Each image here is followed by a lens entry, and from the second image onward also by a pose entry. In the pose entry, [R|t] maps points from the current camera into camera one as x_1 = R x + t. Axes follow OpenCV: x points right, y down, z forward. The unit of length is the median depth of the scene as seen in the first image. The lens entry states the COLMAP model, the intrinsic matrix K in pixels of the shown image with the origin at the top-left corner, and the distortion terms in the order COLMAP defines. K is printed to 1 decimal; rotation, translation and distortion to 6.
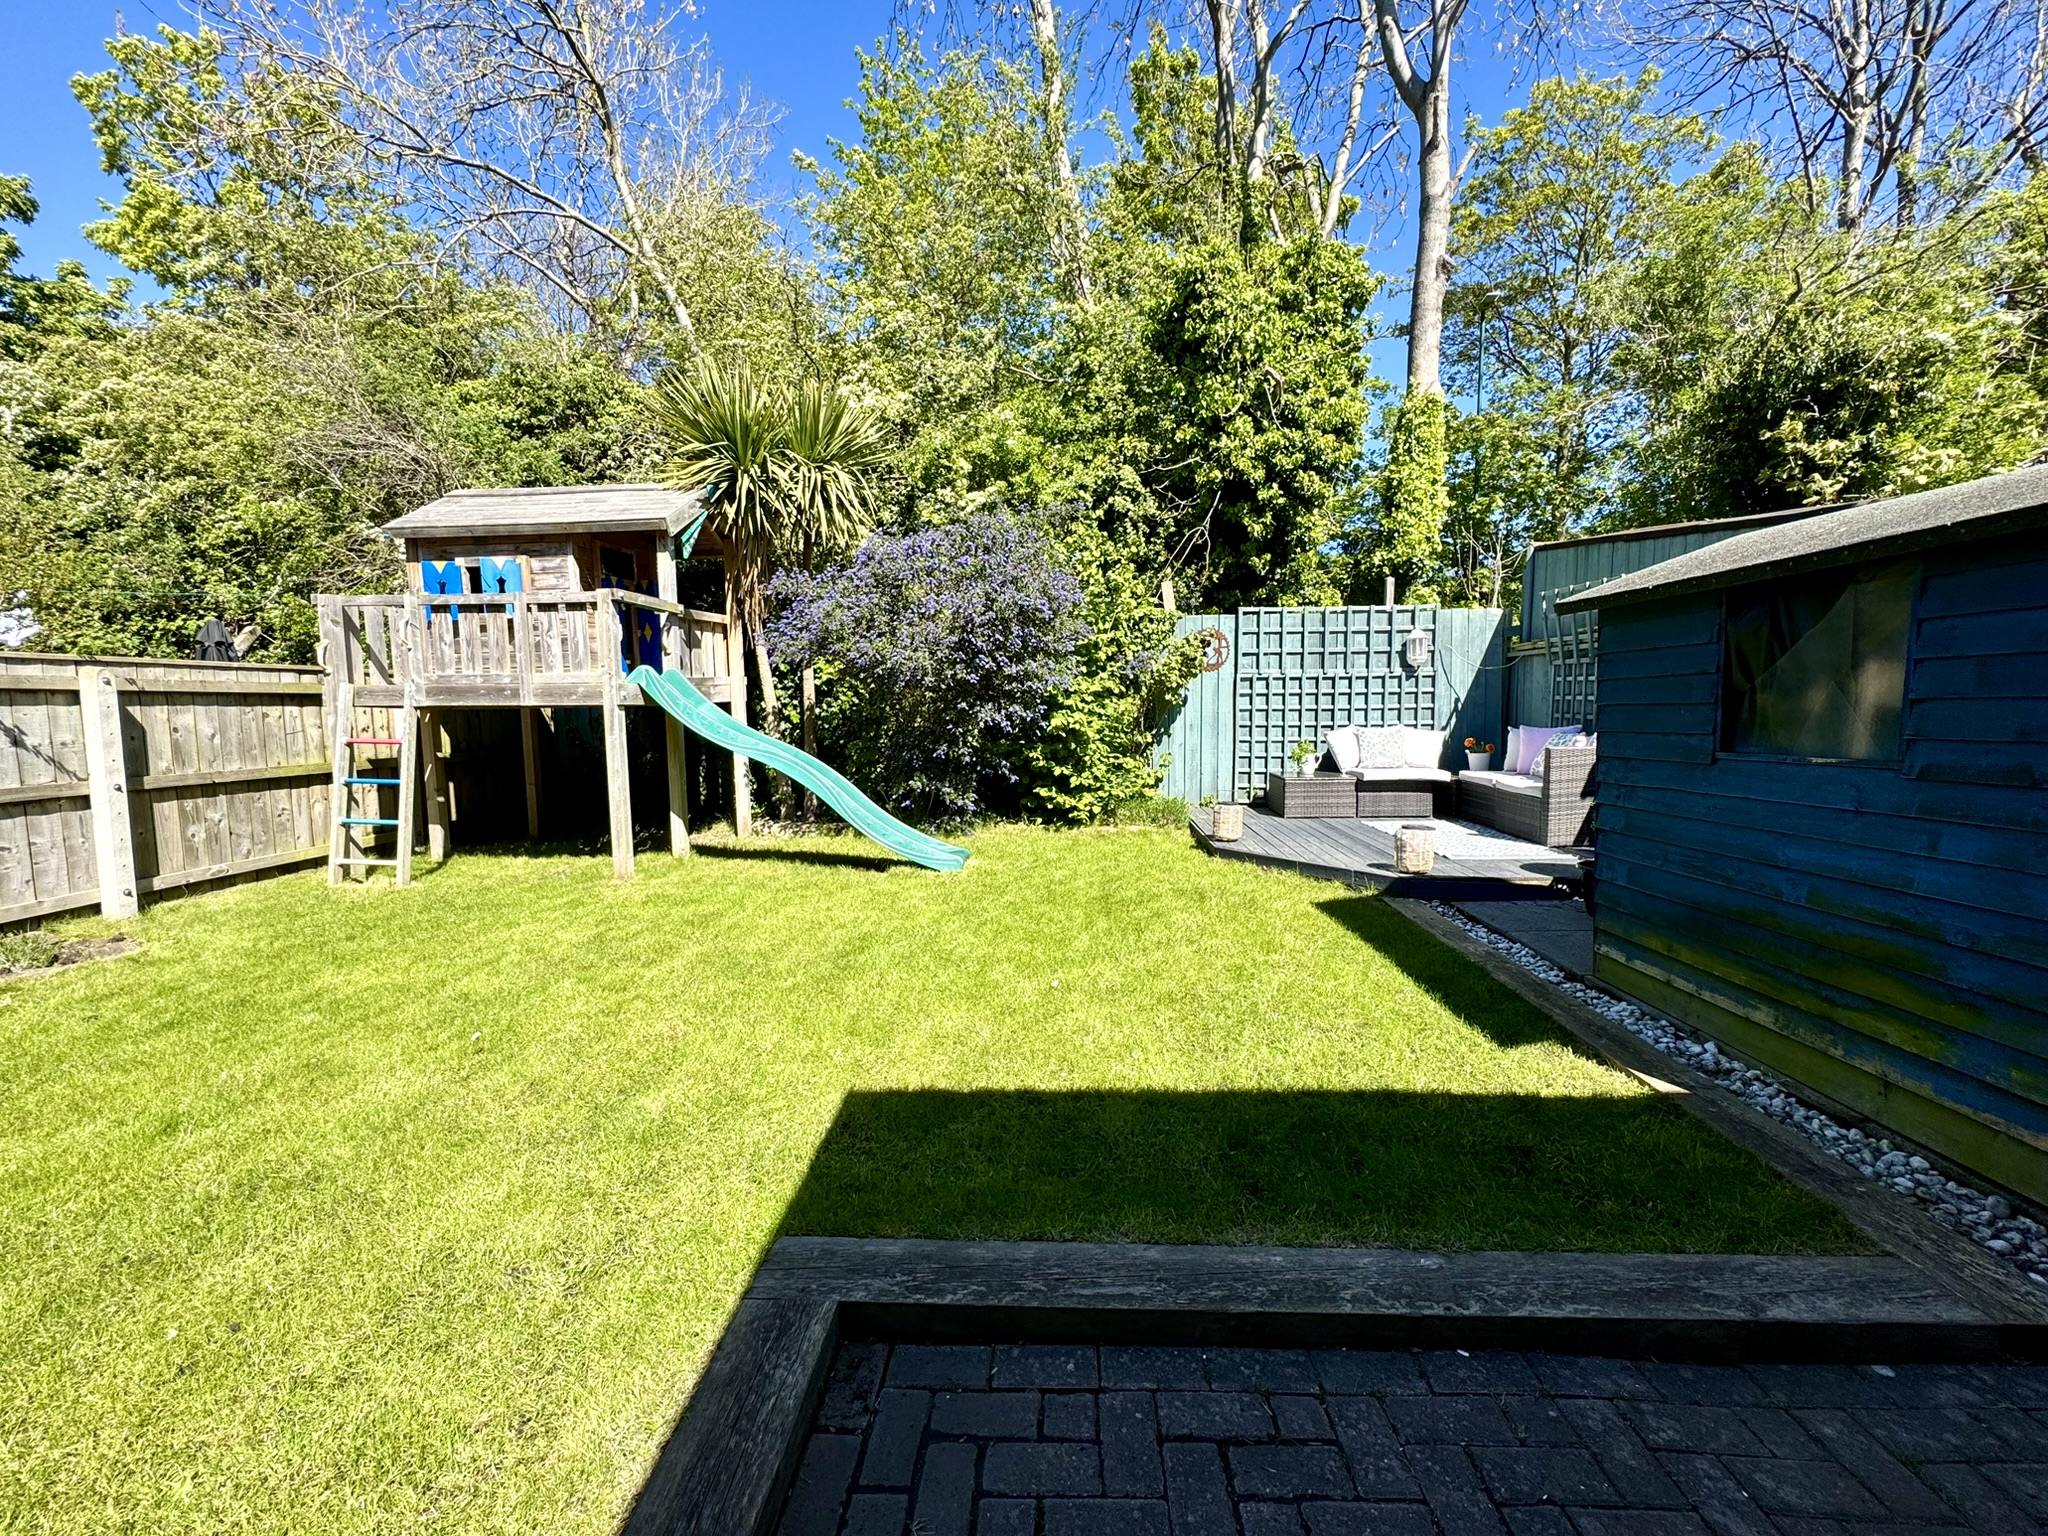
lens RADIAL K [[822.9, 0, 1024.0], [0, 822.9, 768.0], [0, 0, 1]] dist [-0.000149, 0.000144]
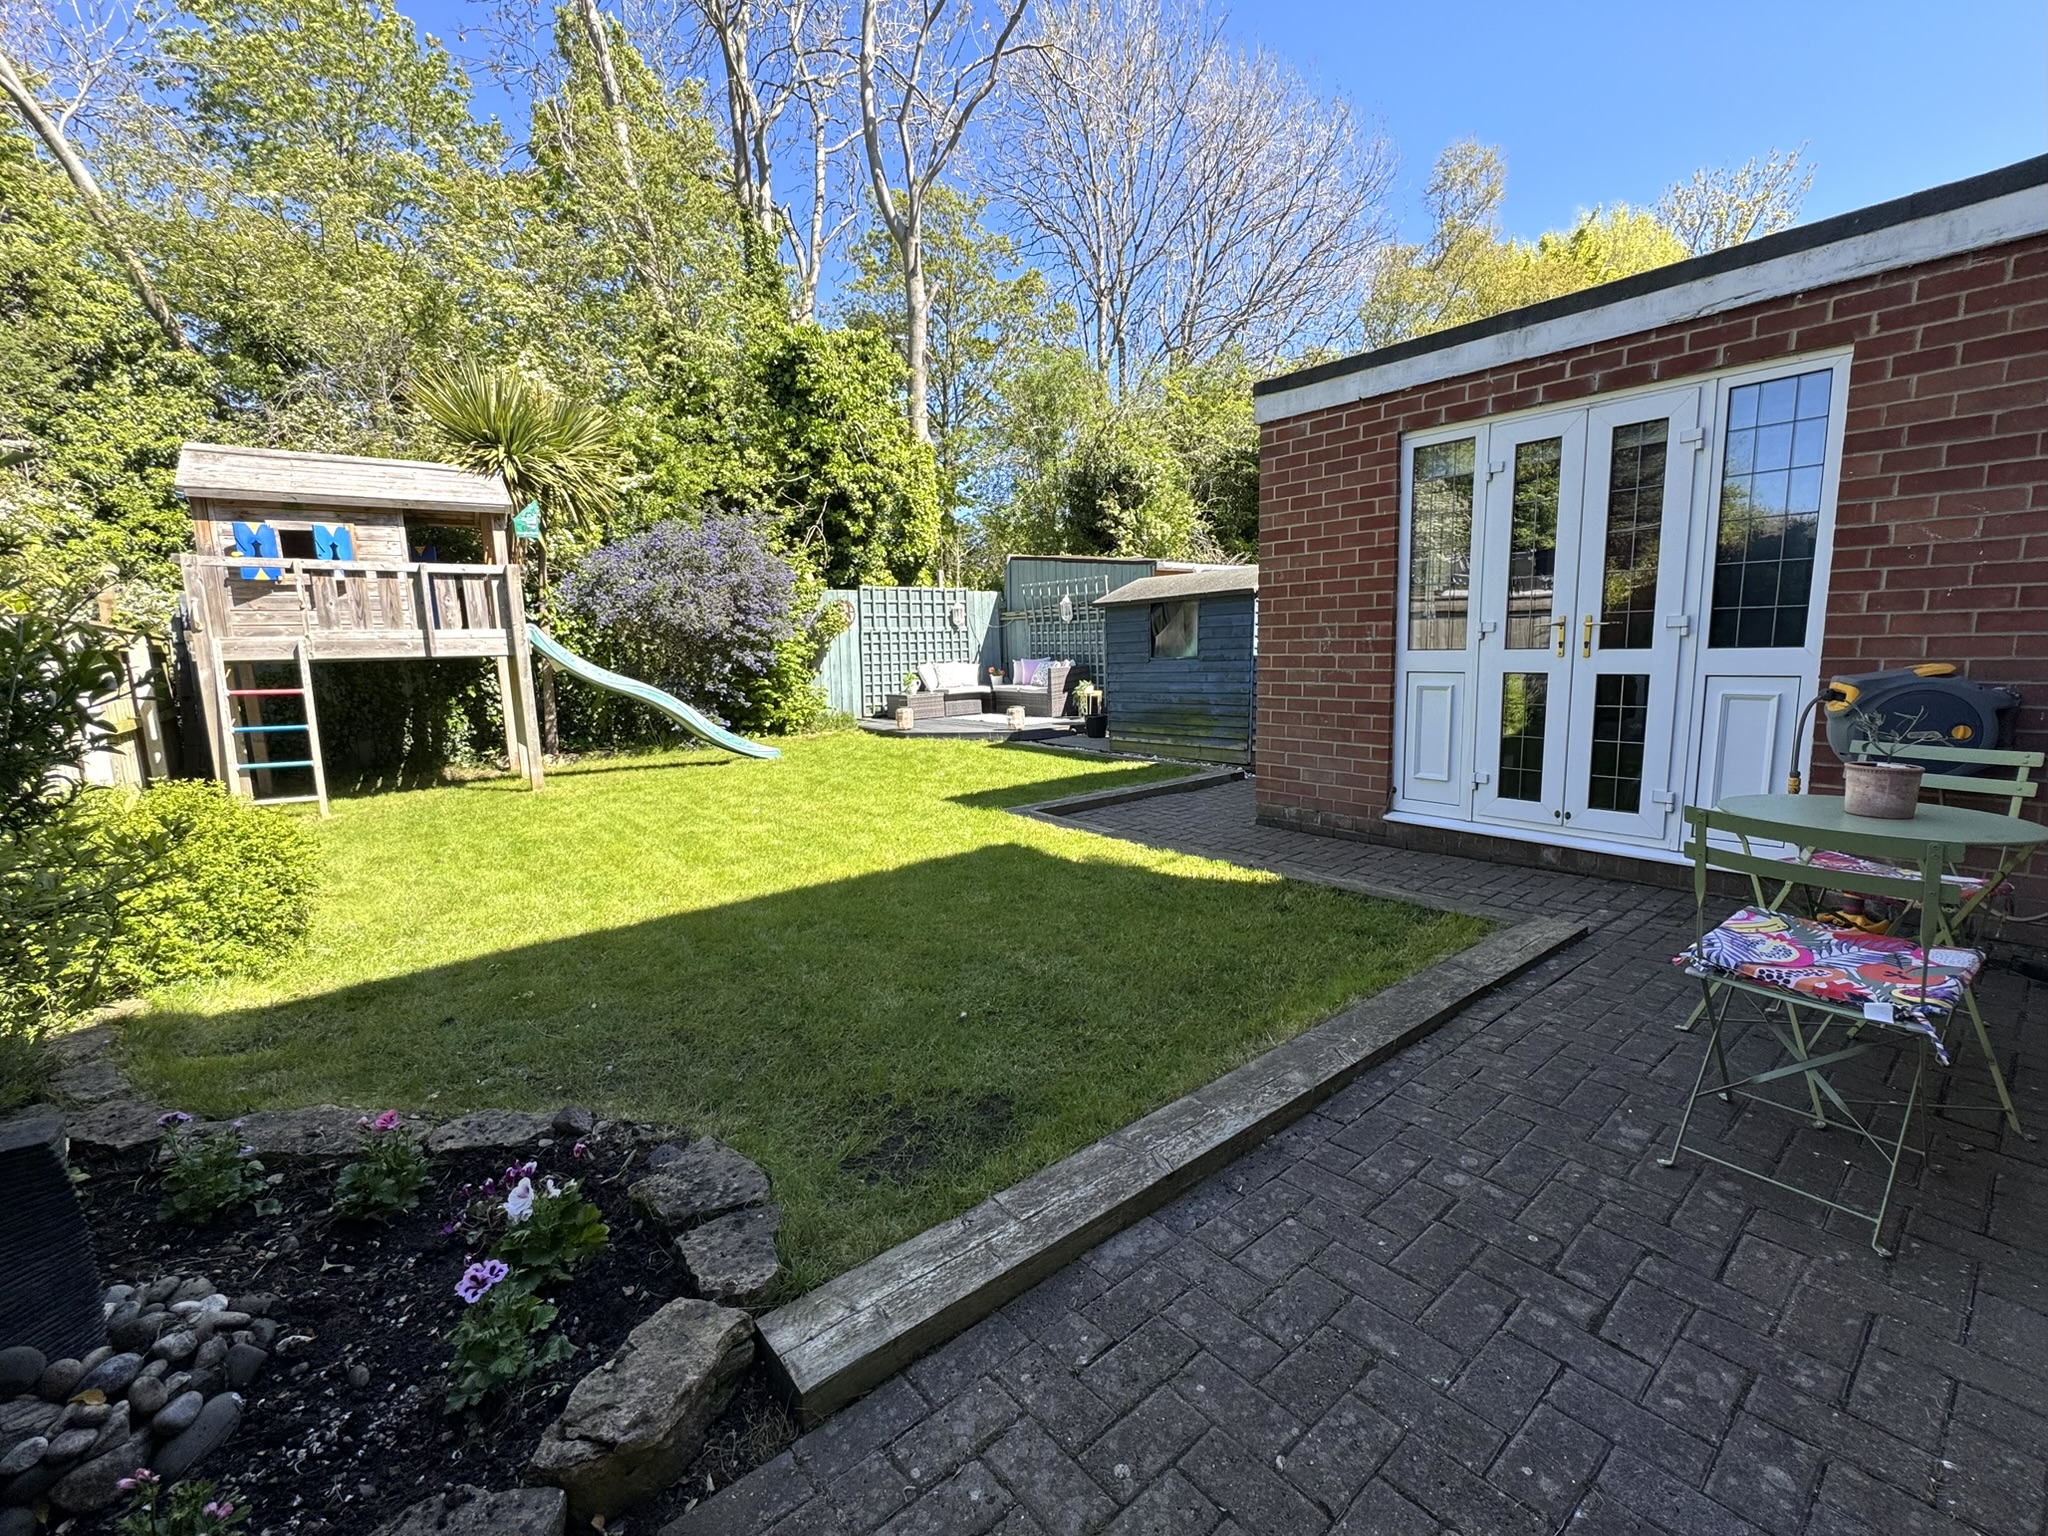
lens RADIAL K [[838.7, 0, 1024.0], [0, 838.7, 768.0], [0, 0, 1]] dist [-0.000548, -0.000106]
pose [[0.749725, -0.107422, 0.652972, -0.550434], [0.074890, 0.994170, 0.077567, 0.039709], [-0.657498, -0.009252, 0.753399, -0.355489]]
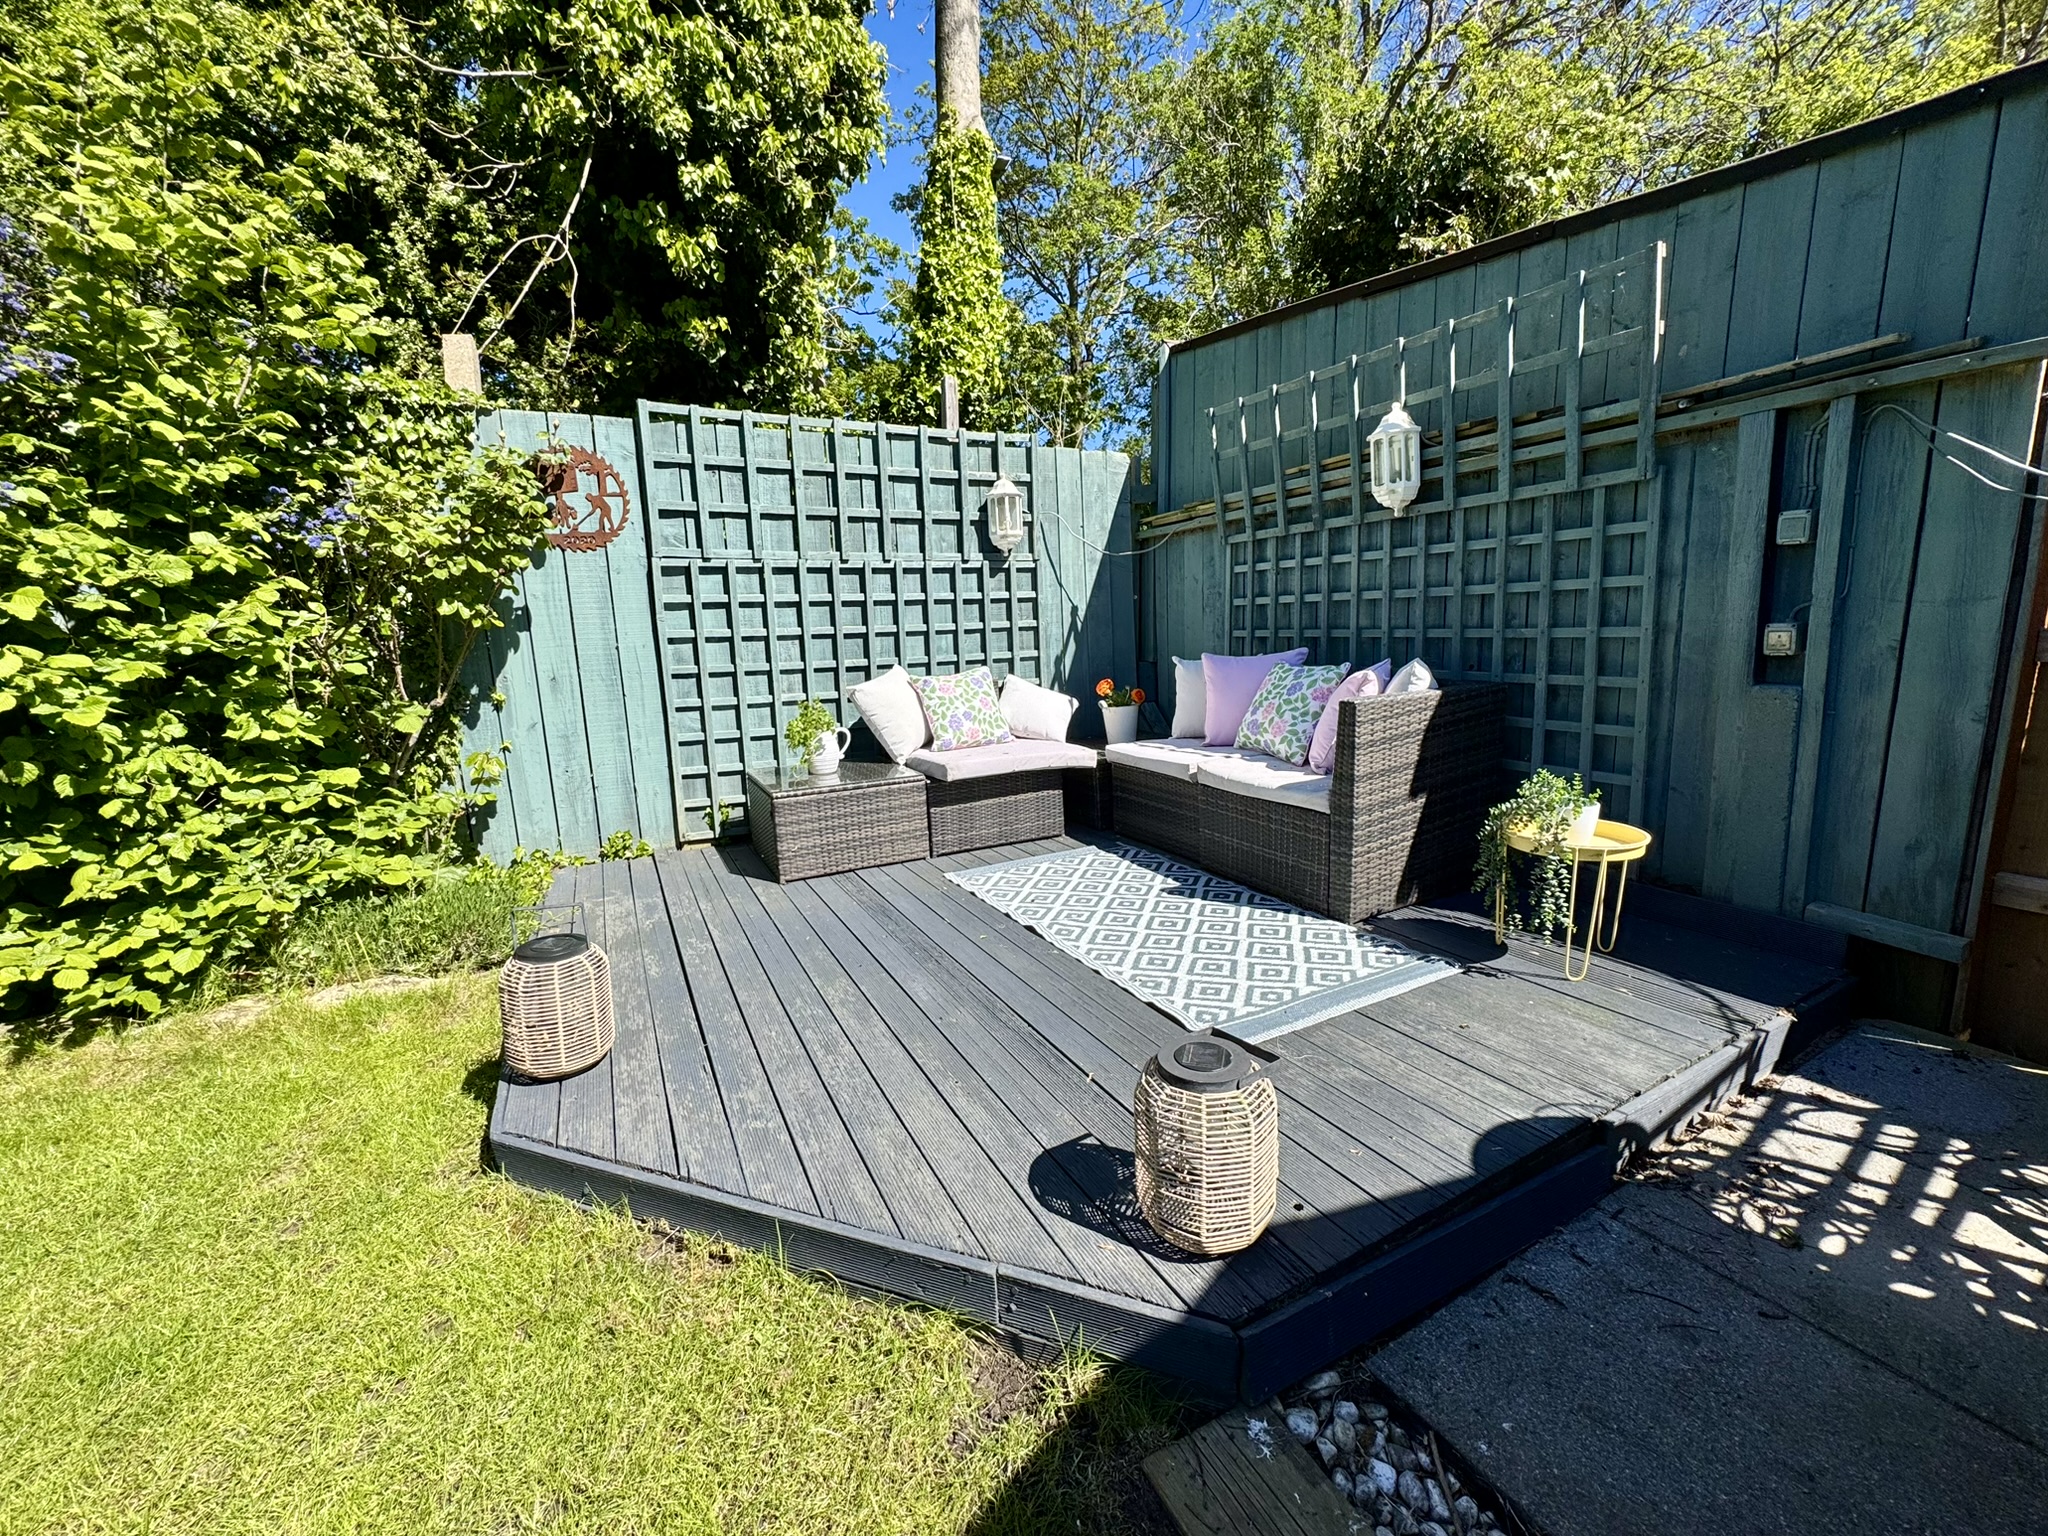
lens RADIAL K [[829.1, 0, 1034.8], [0, 829.1, 768.3], [0, 0, 1]] dist [-0.023630, -0.000043]
pose [[0.849703, -0.102733, 0.517157, 0.195083], [0.066844, 0.993909, 0.087613, -0.027291], [-0.523008, -0.039877, 0.851395, 0.516644]]
